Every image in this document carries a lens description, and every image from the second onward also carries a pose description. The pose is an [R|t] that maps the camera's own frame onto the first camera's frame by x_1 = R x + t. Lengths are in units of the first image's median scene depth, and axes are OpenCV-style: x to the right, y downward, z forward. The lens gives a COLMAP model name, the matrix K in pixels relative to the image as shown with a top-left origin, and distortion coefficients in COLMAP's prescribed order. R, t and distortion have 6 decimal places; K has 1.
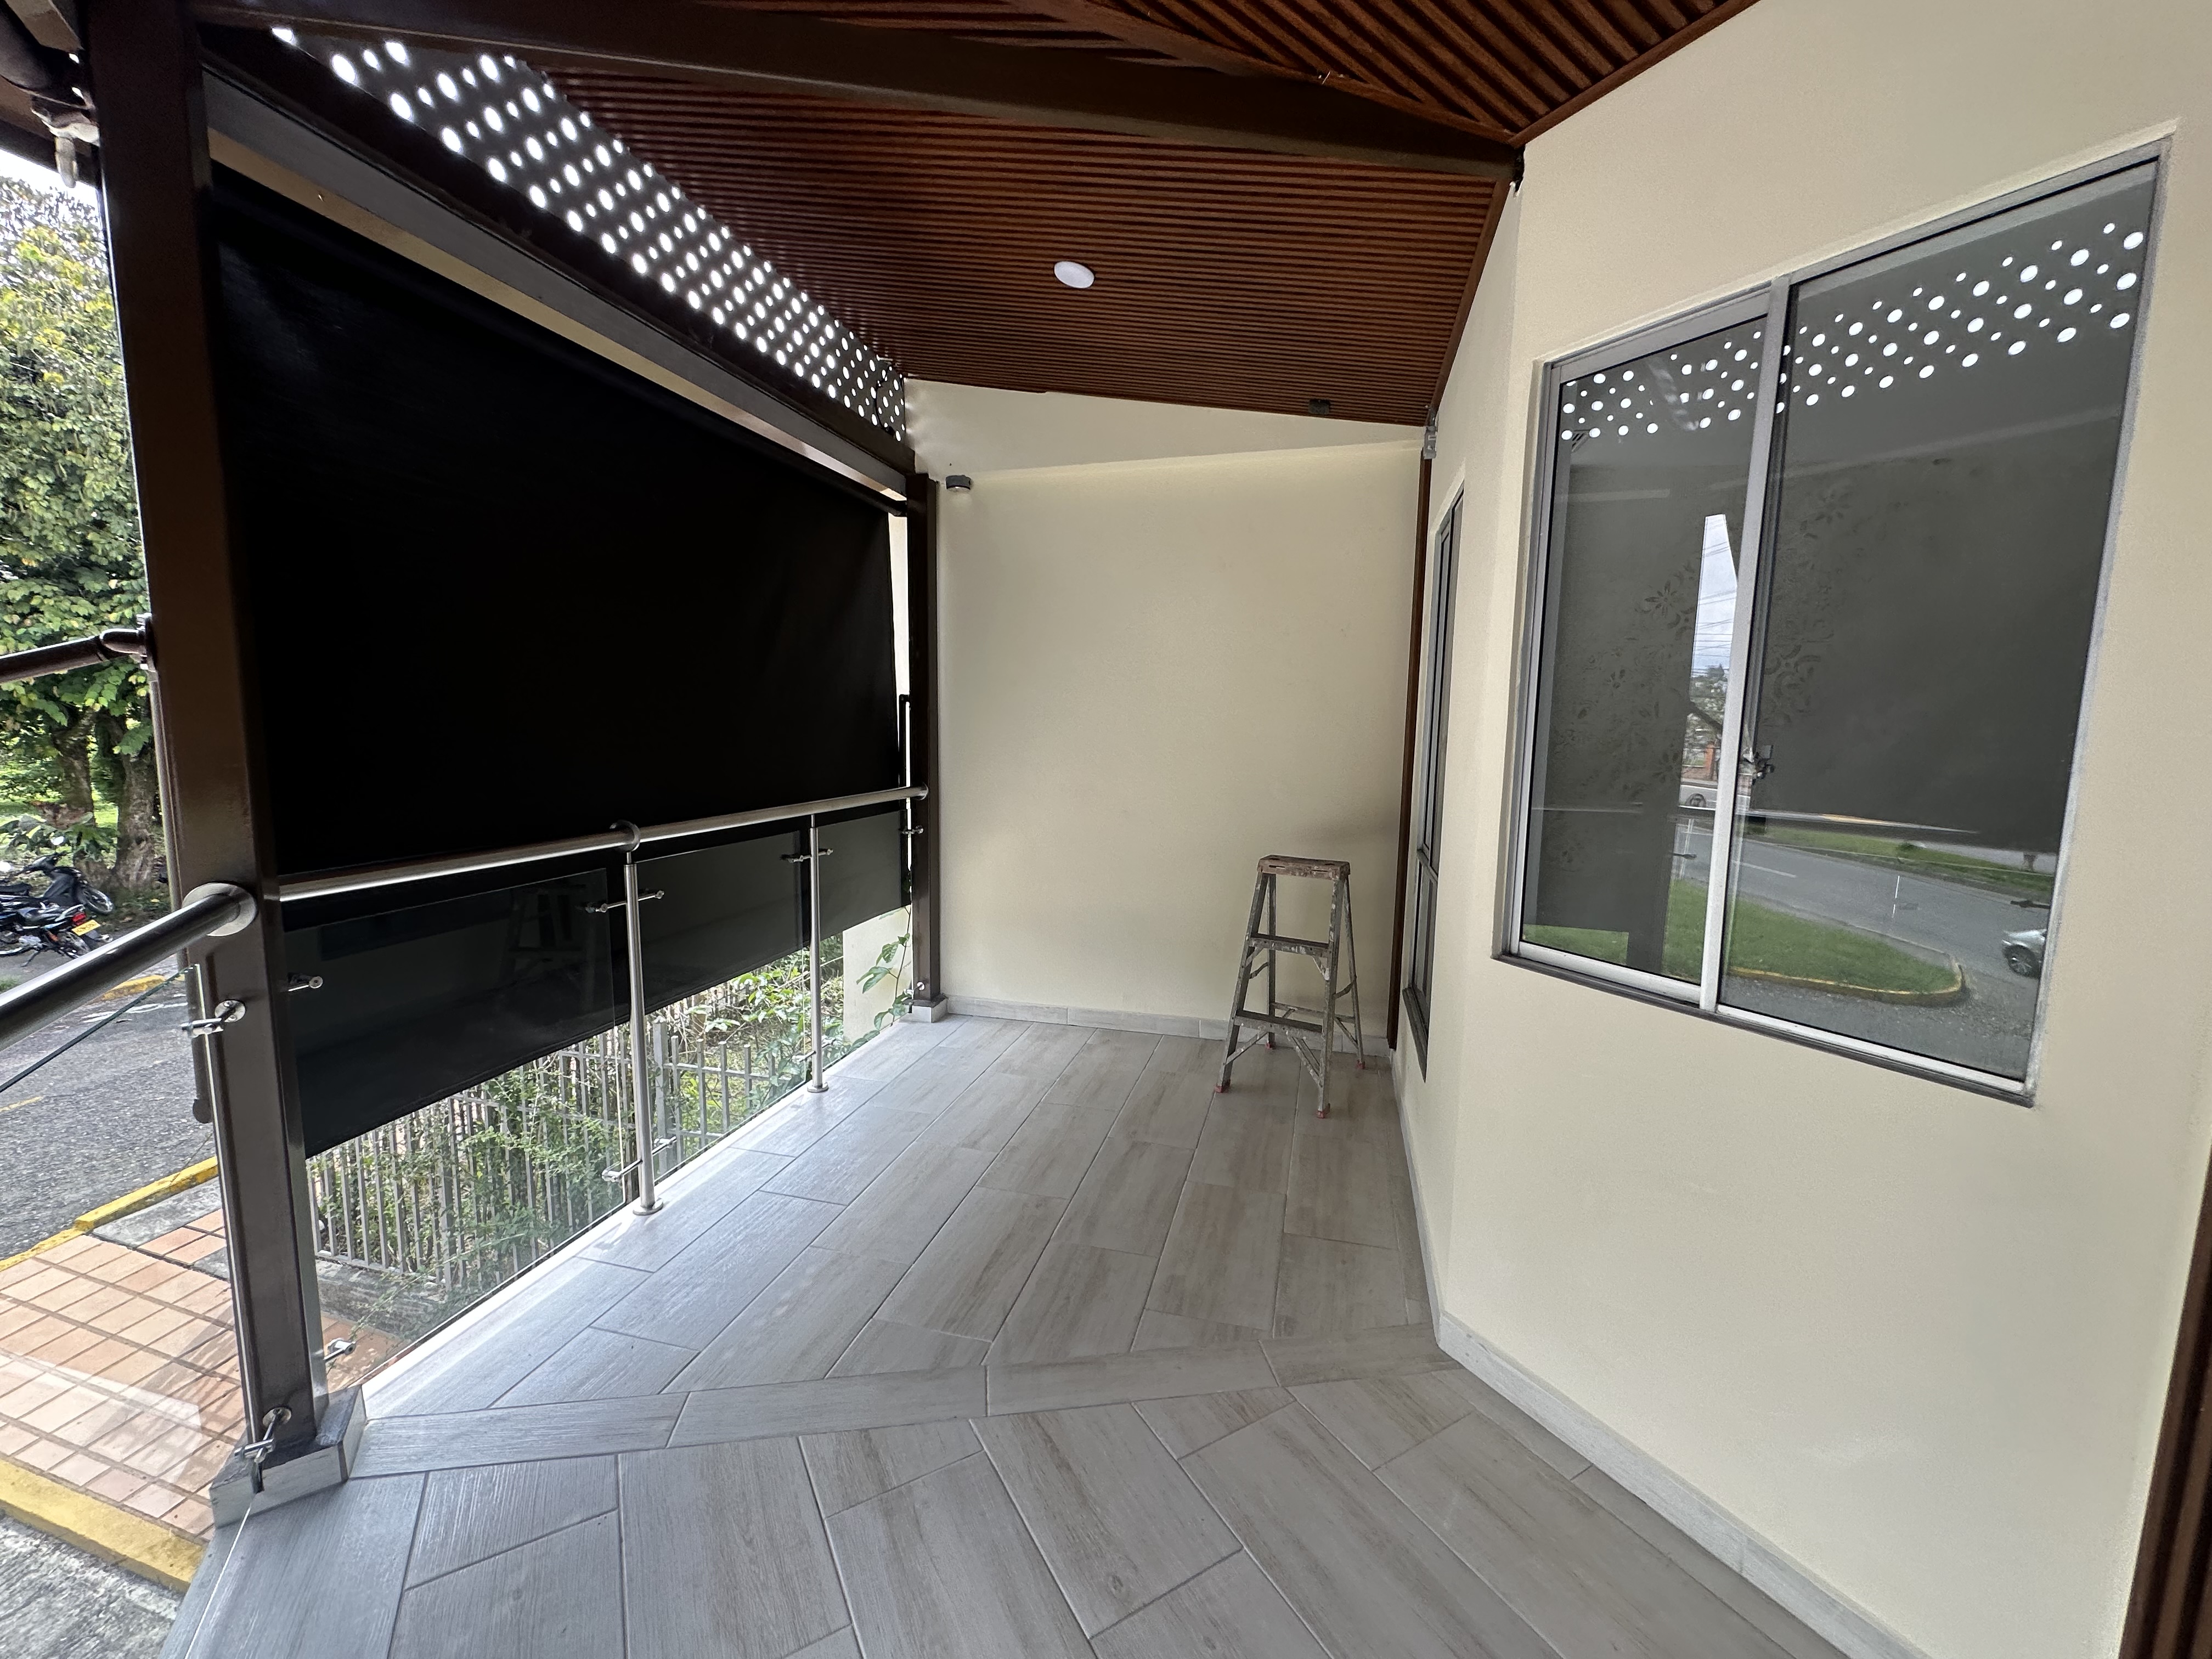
lens RADIAL K [[880.3, 0, 1109.2], [0, 880.3, 833.8], [0, 0, 1]] dist [-0.005187, 0.001365]
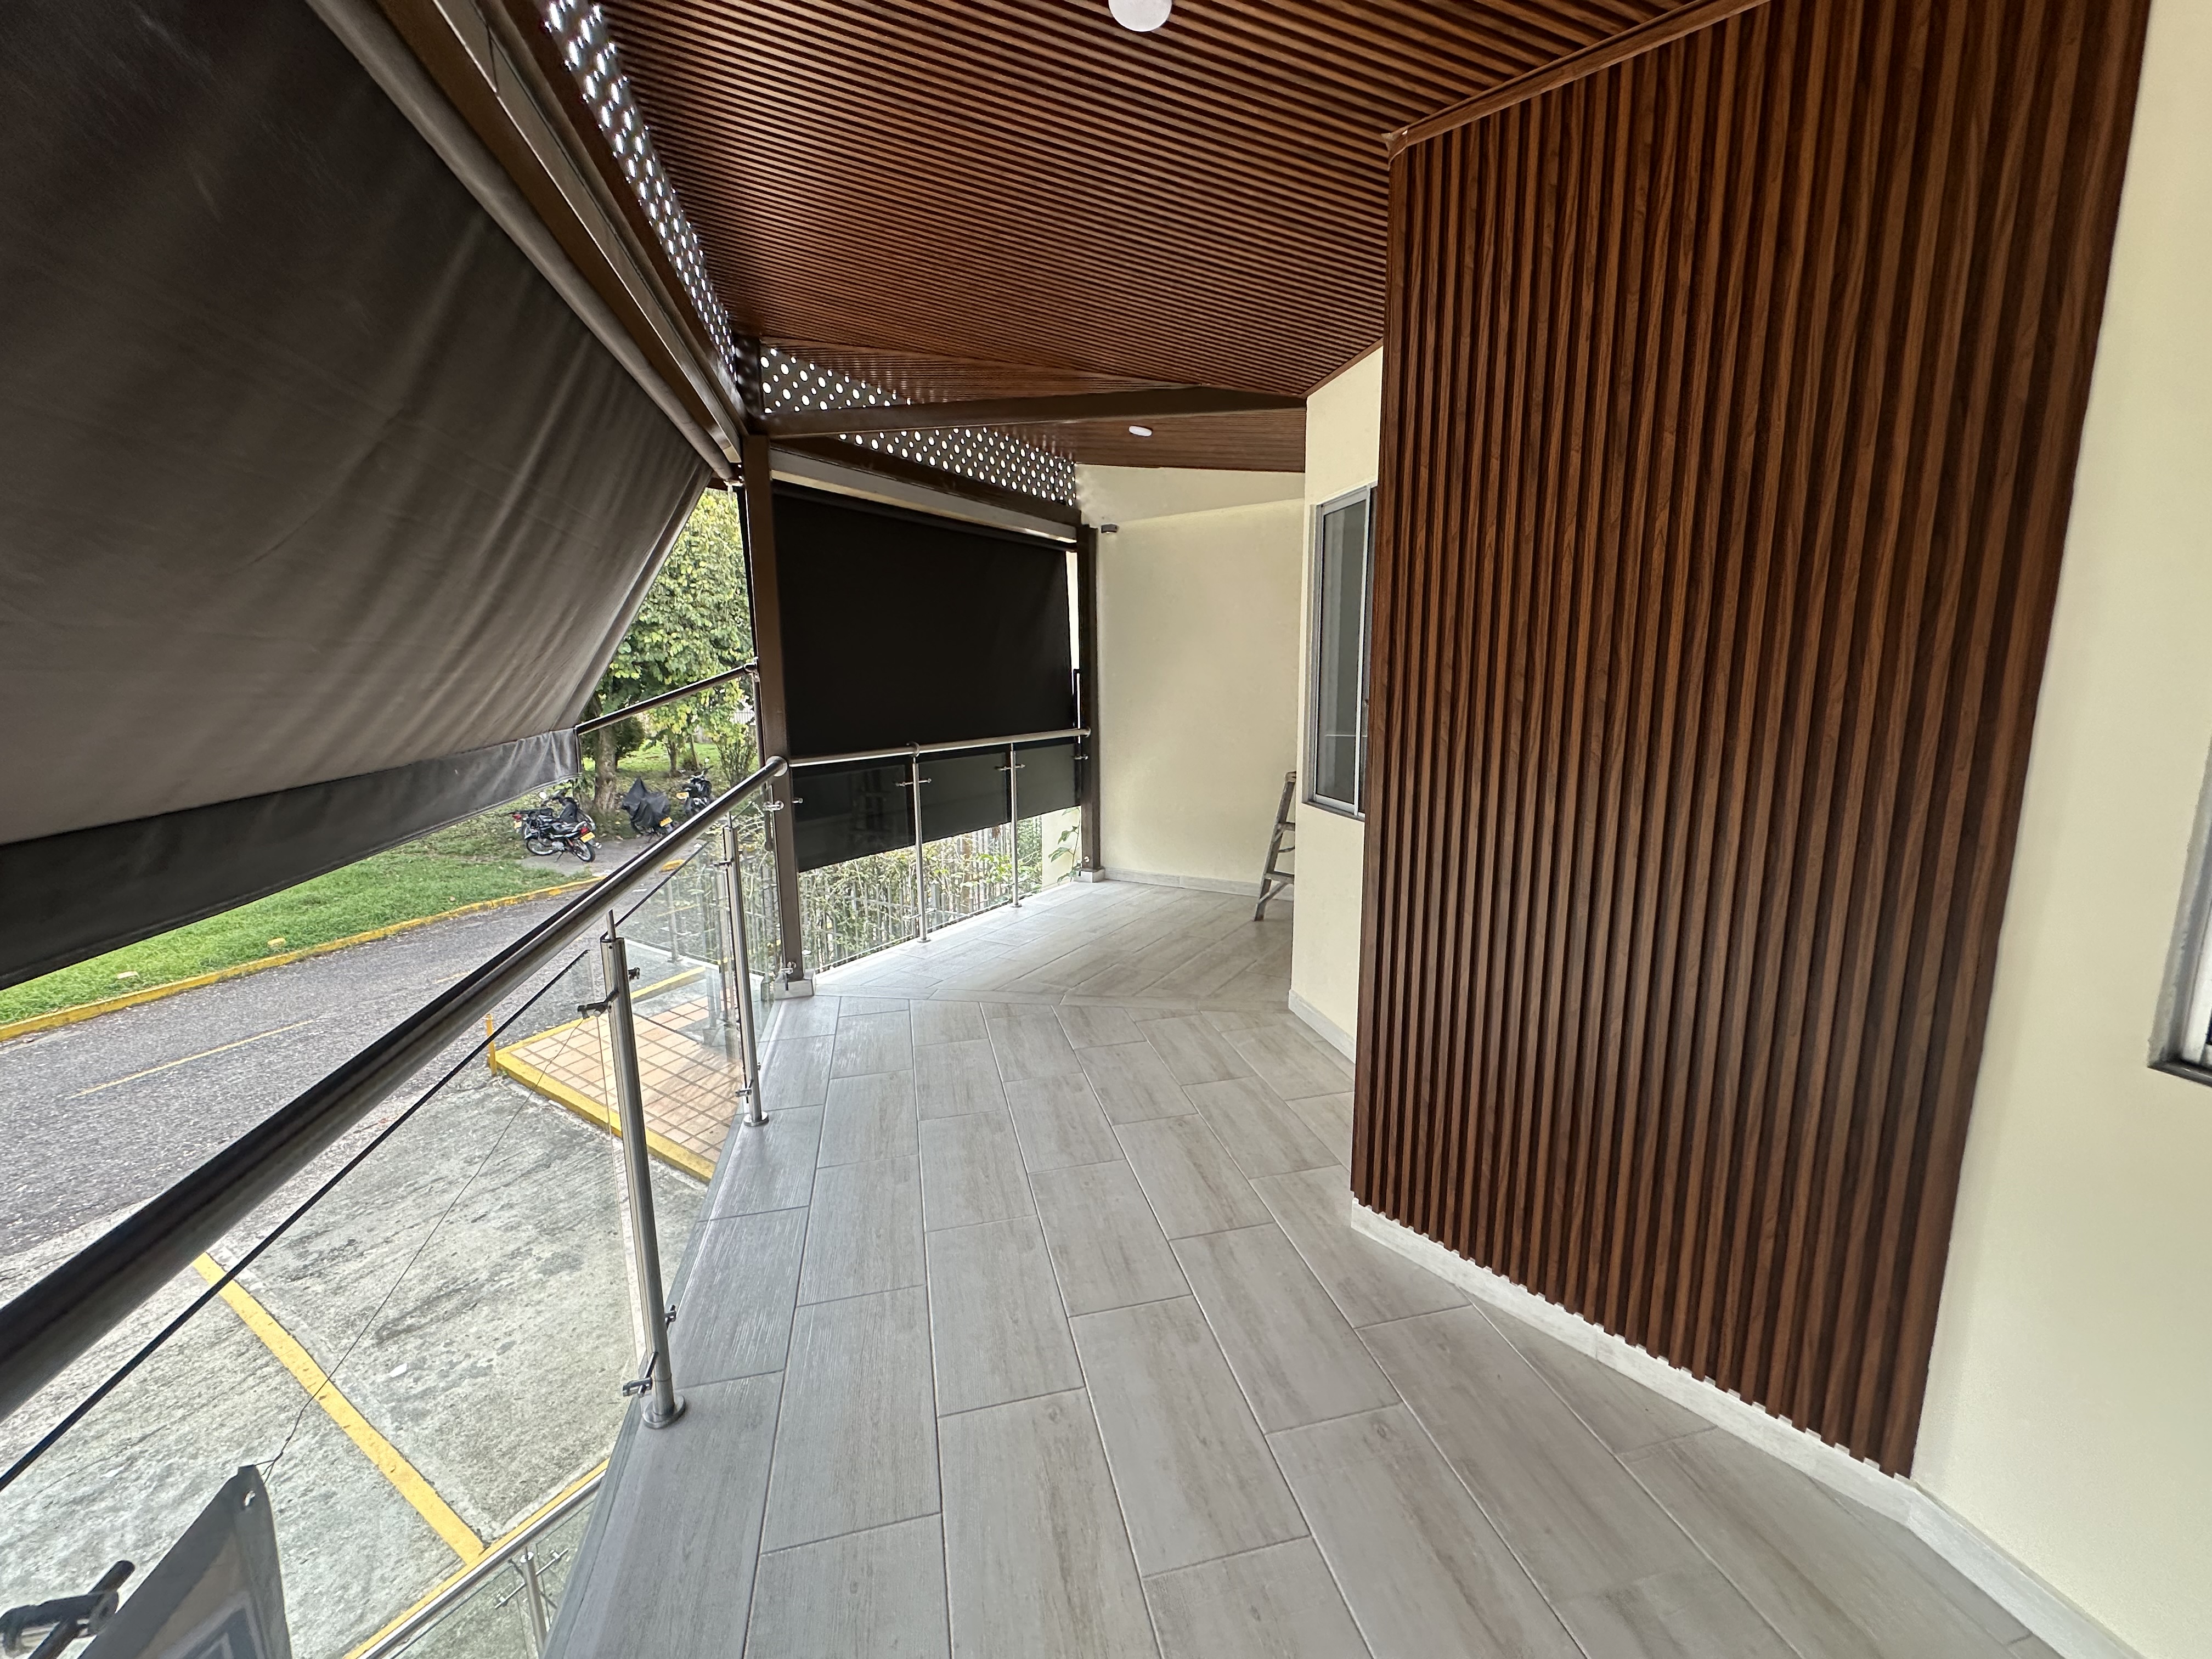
lens RADIAL K [[880.3, 0, 1104.4], [0, 880.3, 830.8], [0, 0, 1]] dist [-0.005187, 0.001365]
pose [[0.957238, 0.023364, -0.288357, 0.287669], [-0.010390, 0.998867, 0.046442, 0.058782], [0.289115, -0.041460, 0.956396, -0.511912]]
